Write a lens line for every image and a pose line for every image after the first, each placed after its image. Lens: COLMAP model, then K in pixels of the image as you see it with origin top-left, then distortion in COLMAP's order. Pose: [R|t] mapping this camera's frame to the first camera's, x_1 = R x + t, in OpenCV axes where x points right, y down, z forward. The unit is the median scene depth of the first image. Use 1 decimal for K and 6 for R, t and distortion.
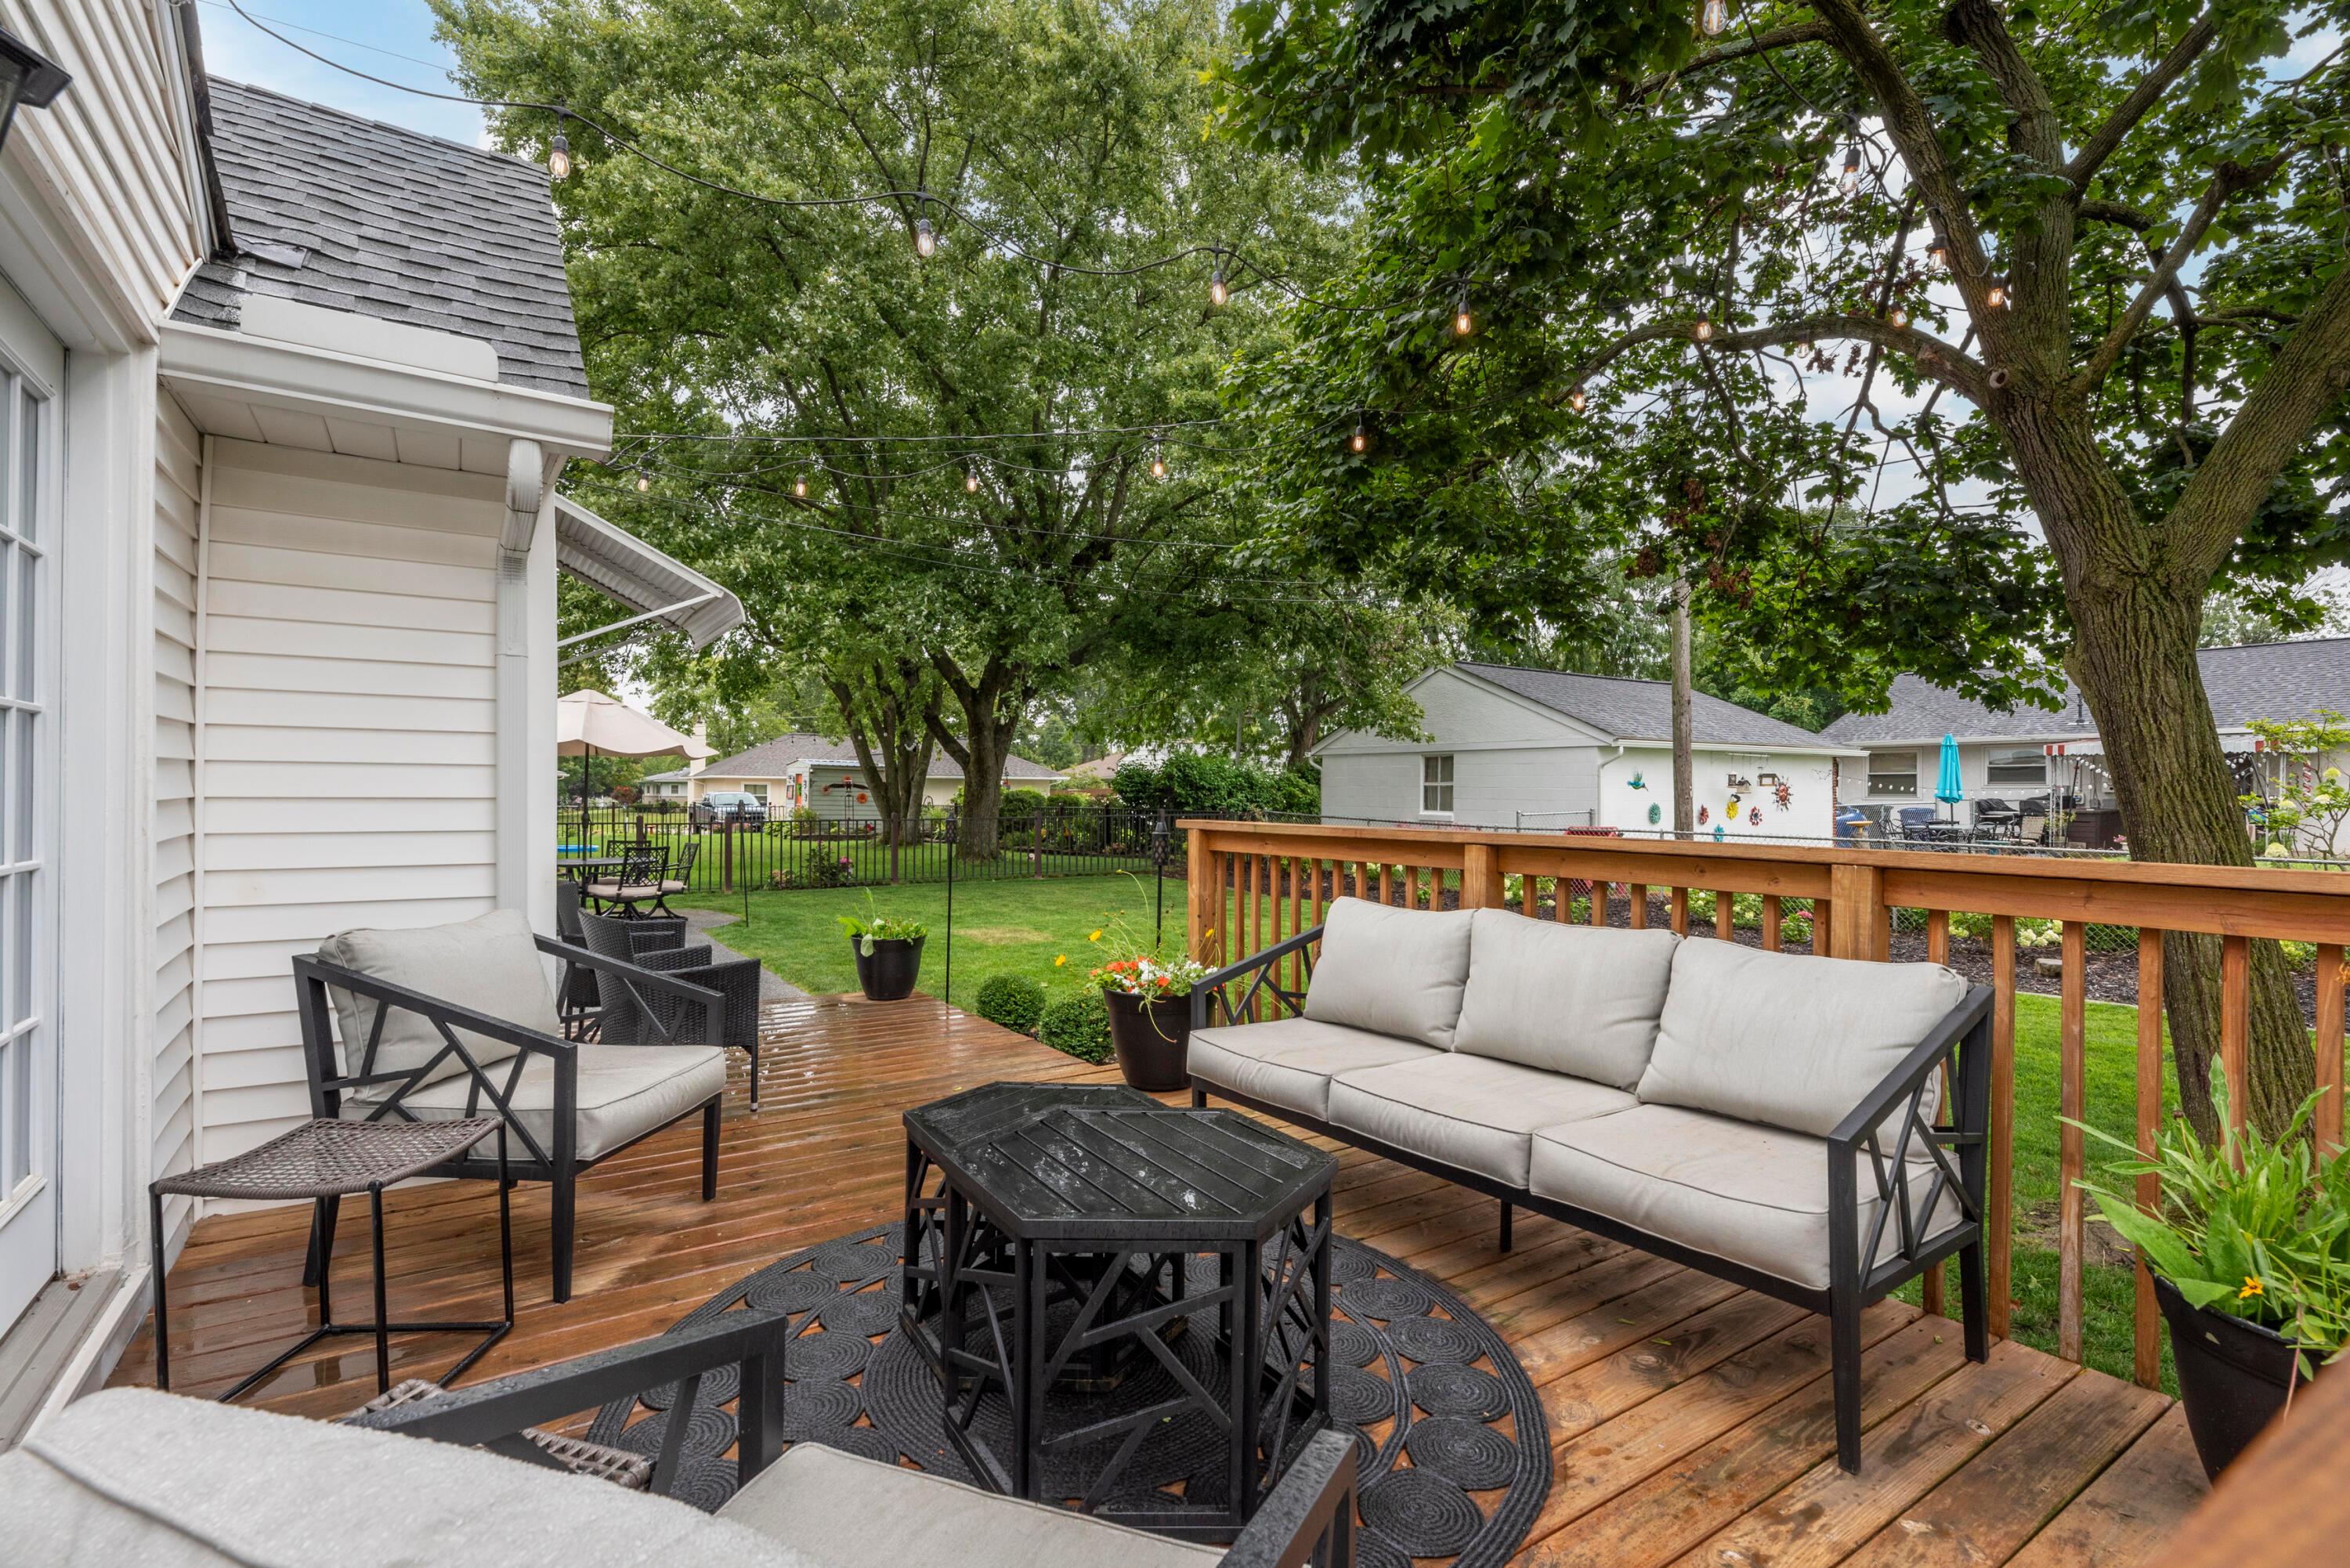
lens RADIAL K [[1101.7, 0, 1163.2], [0, 1101.7, 791.9], [0, 0, 1]] dist [-0.003885, 0.000161]
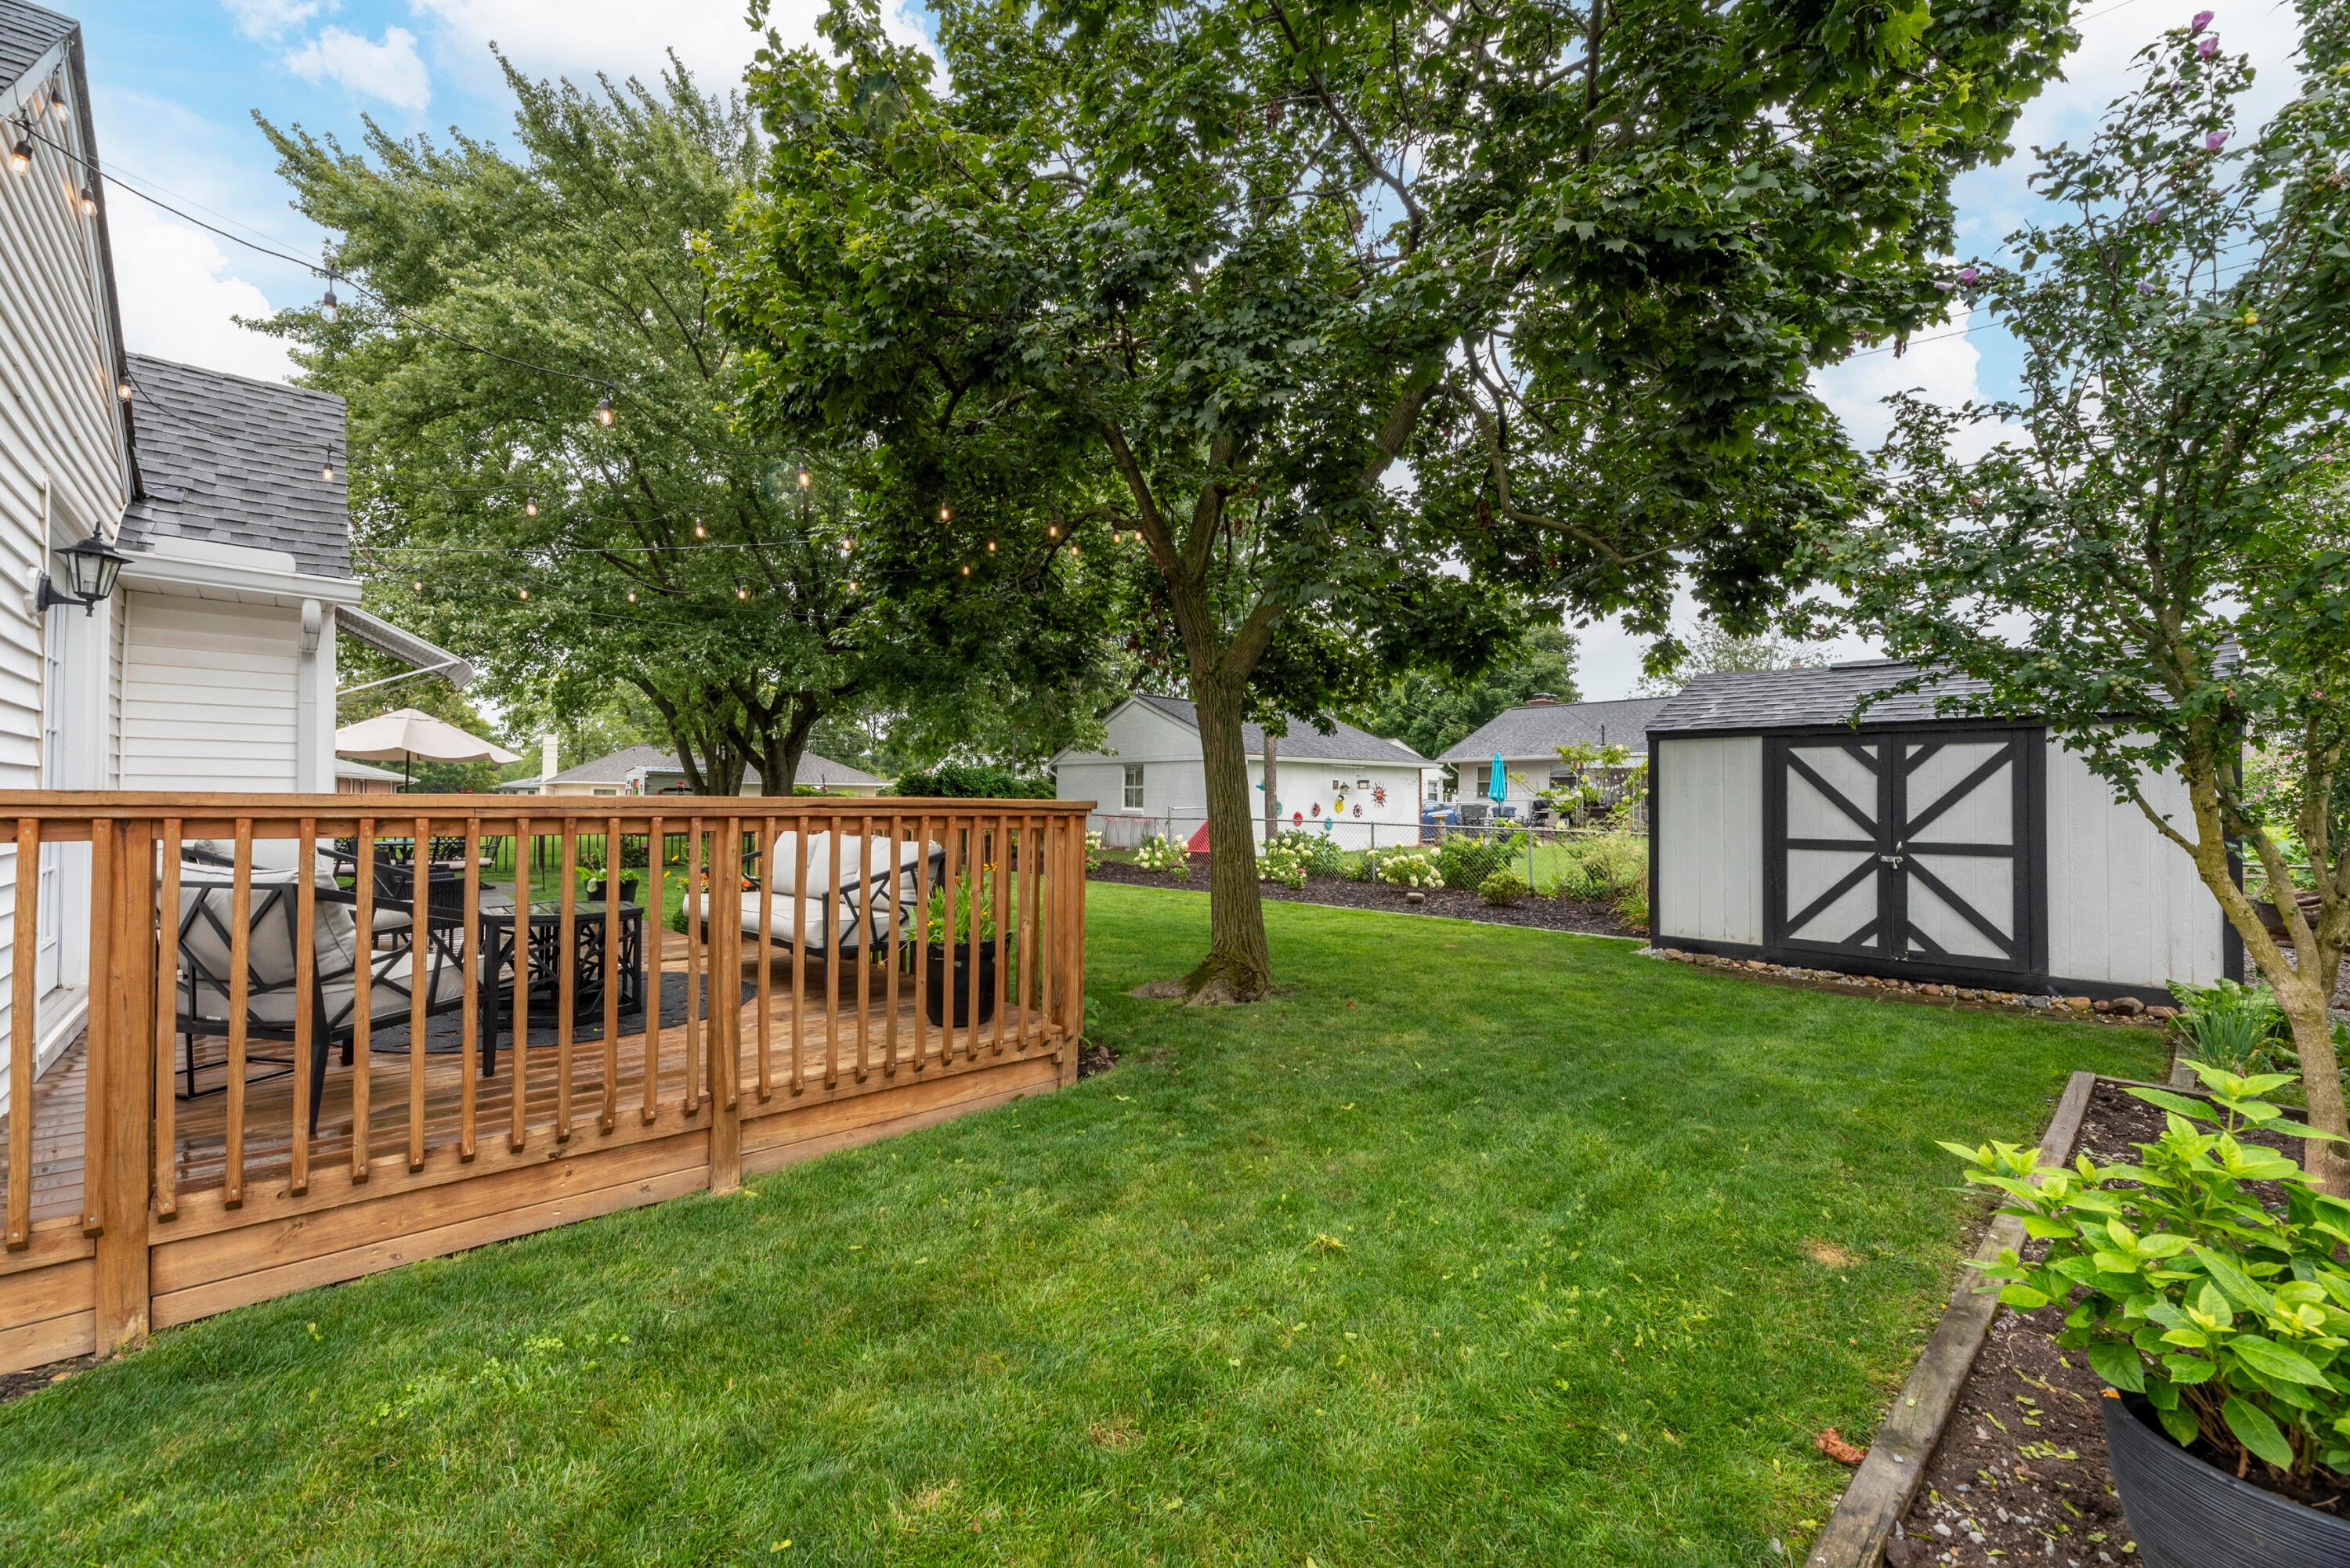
lens RADIAL K [[942.4, 0, 1165.3], [0, 942.4, 791.6], [0, 0, 1]] dist [-0.003726, 0.001218]
pose [[0.985613, 0.002246, 0.169003, 0.092539], [-0.000977, 0.999971, -0.007592, 0.006609], [-0.169015, 0.007318, 0.985586, -0.132594]]
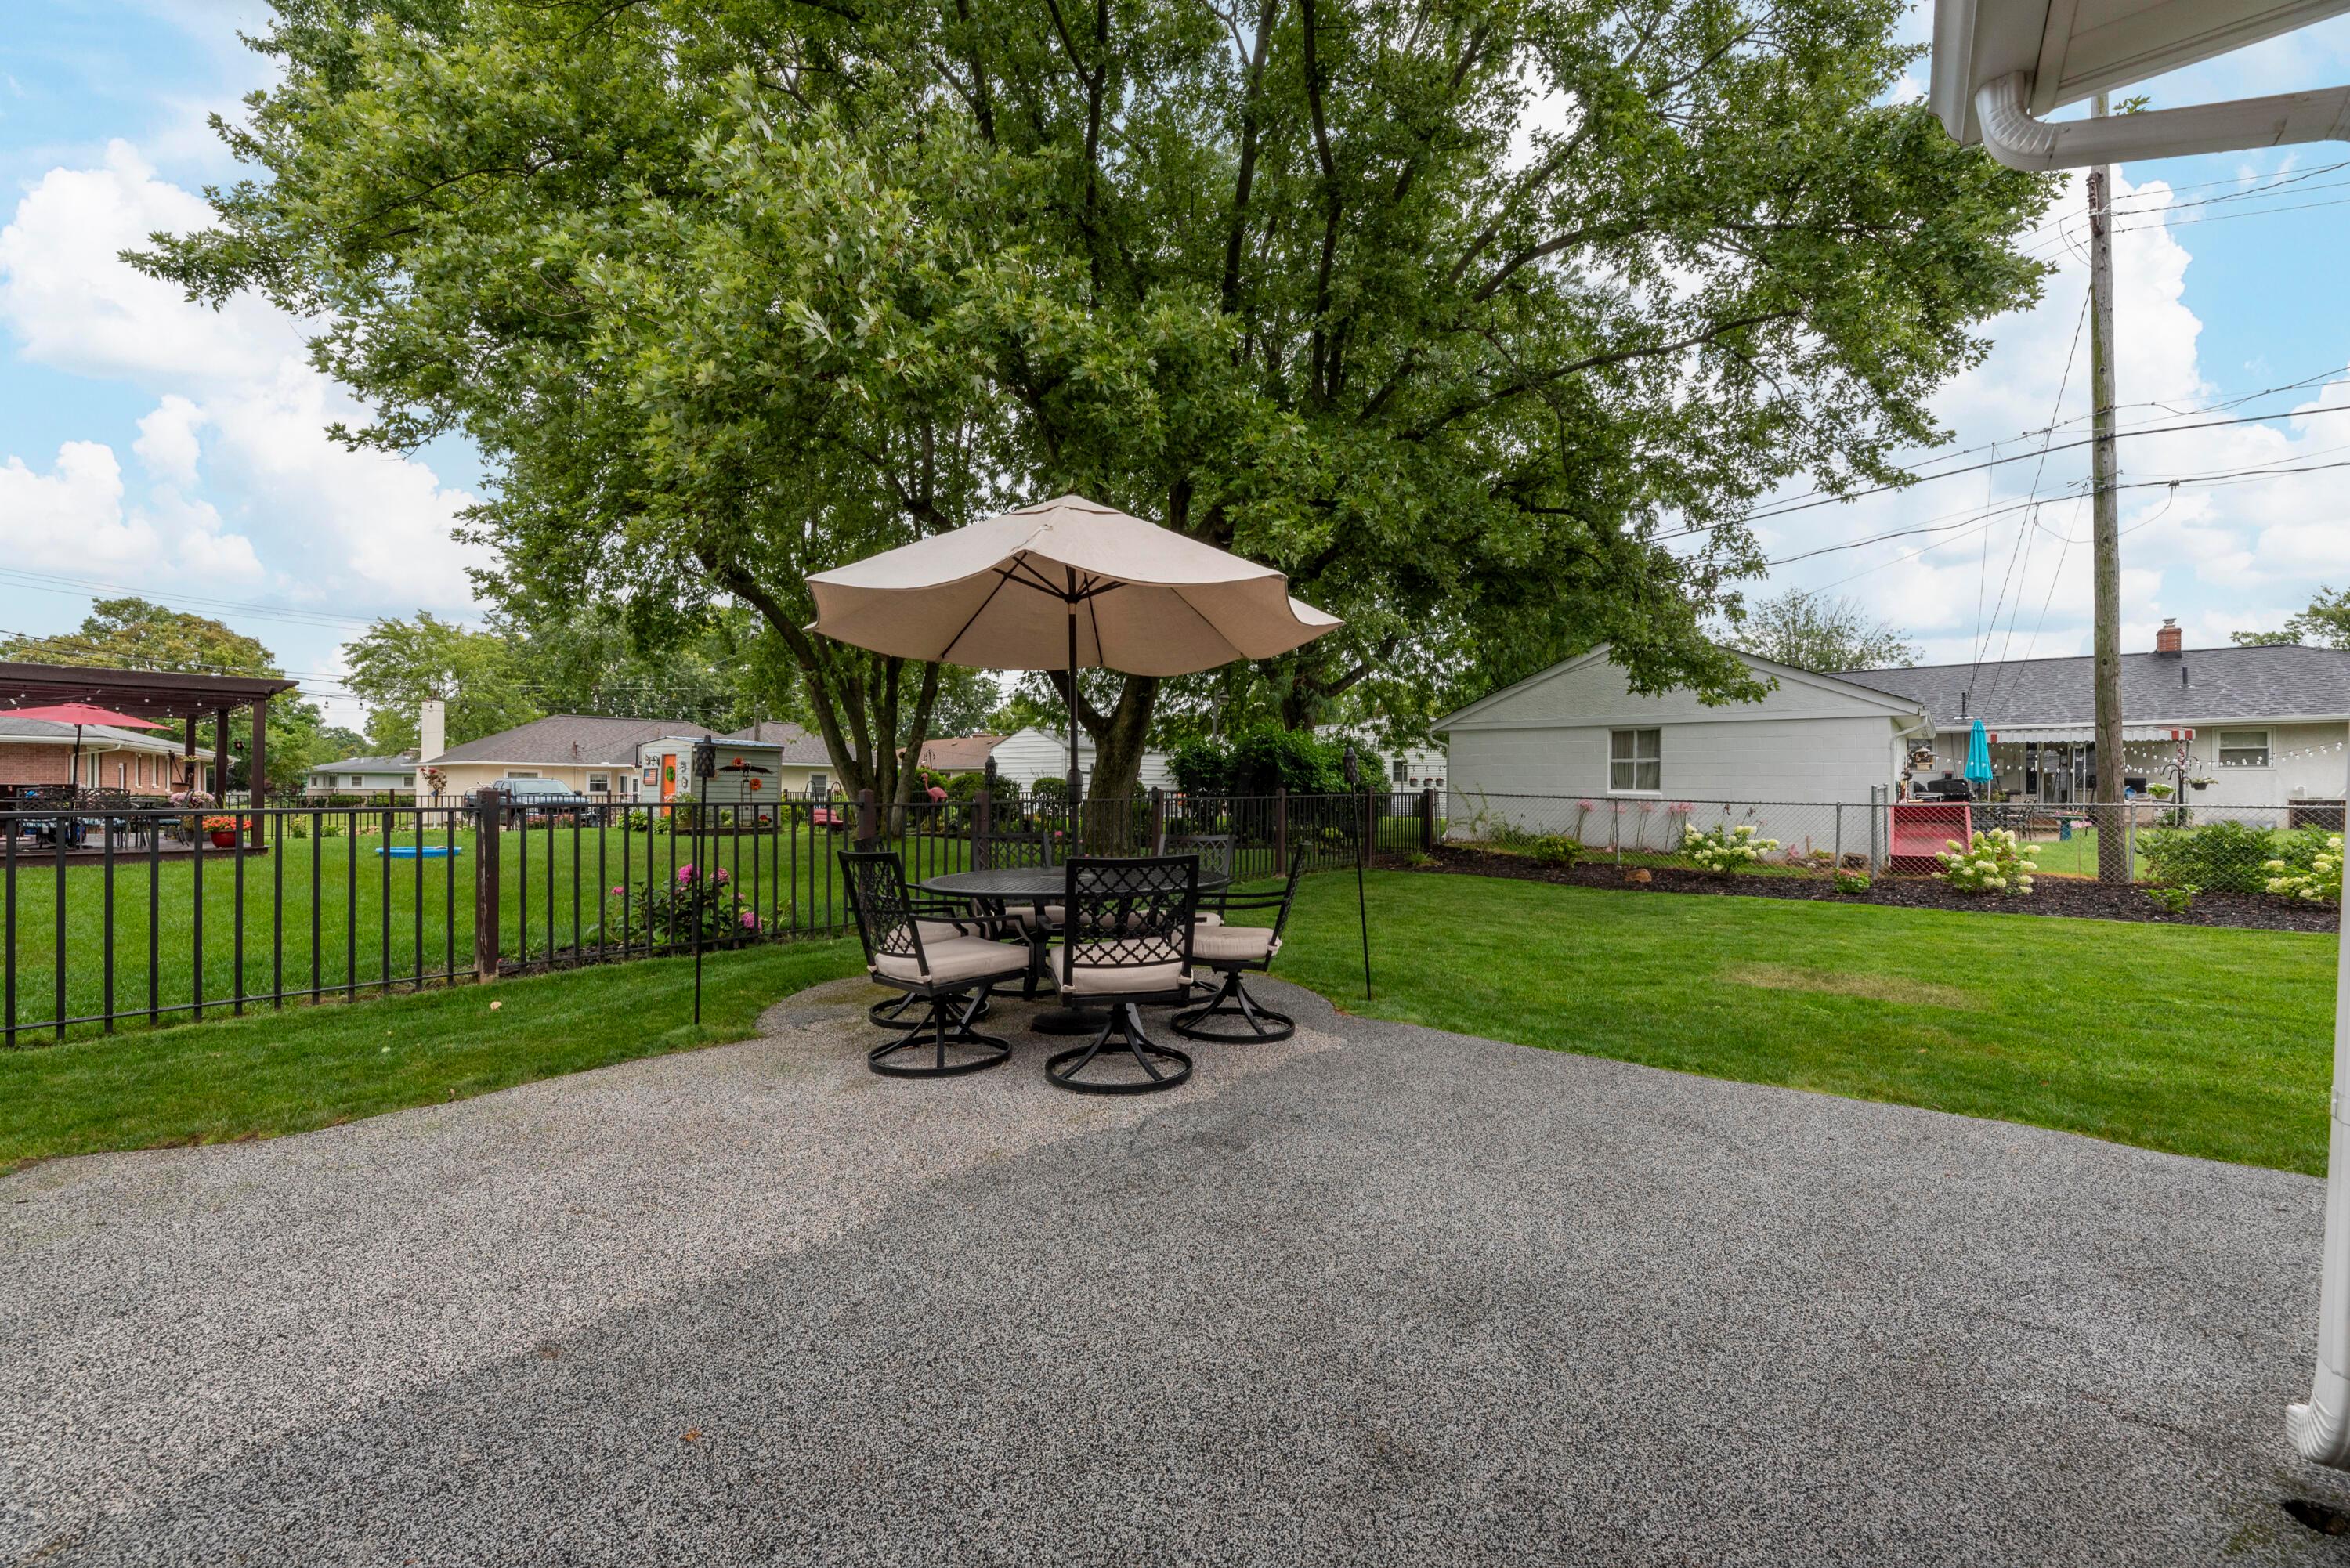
lens RADIAL K [[942.4, 0, 1175.6], [0, 942.4, 788.1], [0, 0, 1]] dist [-0.003726, 0.001218]
pose [[0.942121, -0.002727, 0.335262, -0.373171], [0.002065, 0.999995, 0.002332, 0.013373], [-0.335267, -0.001505, 0.942122, 0.389427]]
